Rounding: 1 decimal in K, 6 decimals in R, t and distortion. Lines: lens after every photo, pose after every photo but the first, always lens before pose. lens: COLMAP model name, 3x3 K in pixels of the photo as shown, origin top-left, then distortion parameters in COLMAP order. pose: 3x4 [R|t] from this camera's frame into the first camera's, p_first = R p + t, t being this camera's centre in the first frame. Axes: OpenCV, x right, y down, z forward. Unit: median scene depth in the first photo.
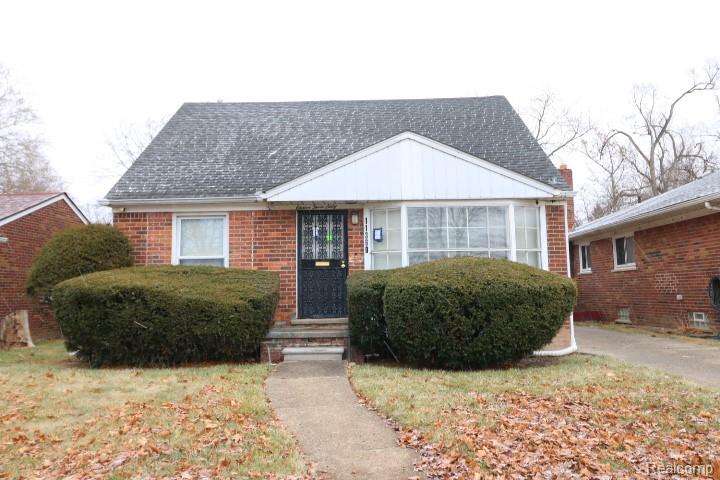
lens RADIAL K [[569.4, 0, 360.0], [0, 569.4, 240.0], [0, 0, 1]] dist [0.008007, -0.001181]
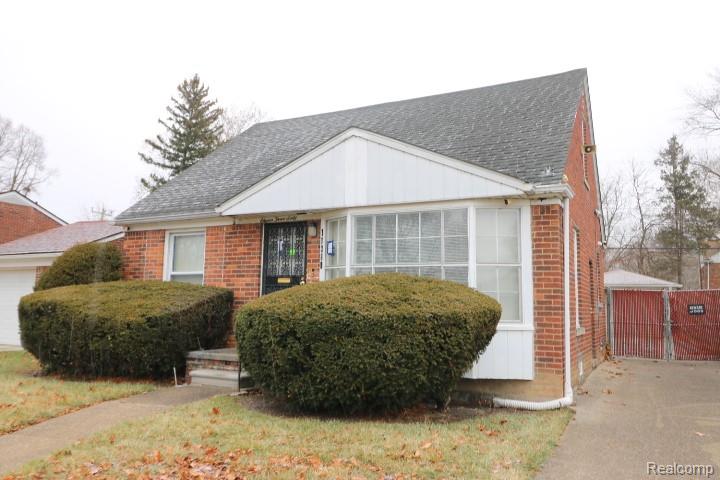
lens RADIAL K [[569.4, 0, 360.0], [0, 569.4, 240.0], [0, 0, 1]] dist [0.008007, -0.001181]
pose [[0.895276, -0.022203, -0.444958, 0.457148], [0.010961, 0.999553, -0.027824, 0.003208], [0.445377, 0.020033, 0.895119, 0.228691]]
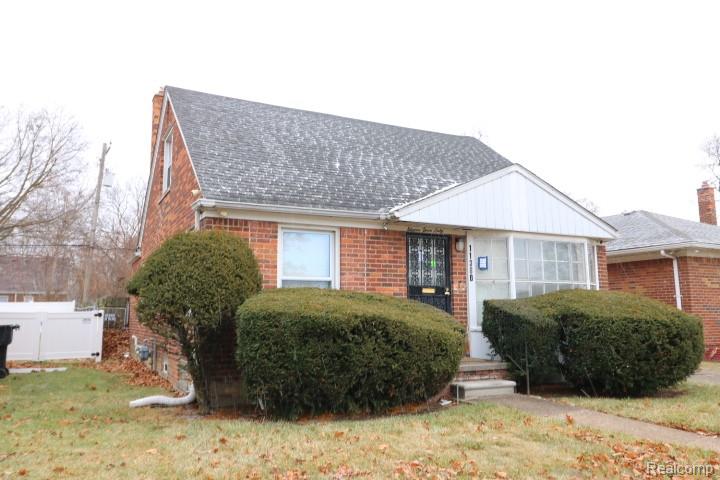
lens RADIAL K [[569.4, 0, 360.0], [0, 569.4, 240.0], [0, 0, 1]] dist [0.008007, -0.001181]
pose [[0.882943, 0.071489, 0.464005, -0.610344], [-0.052287, 0.997164, -0.054137, 0.015087], [-0.466559, 0.023538, 0.884177, 0.219336]]
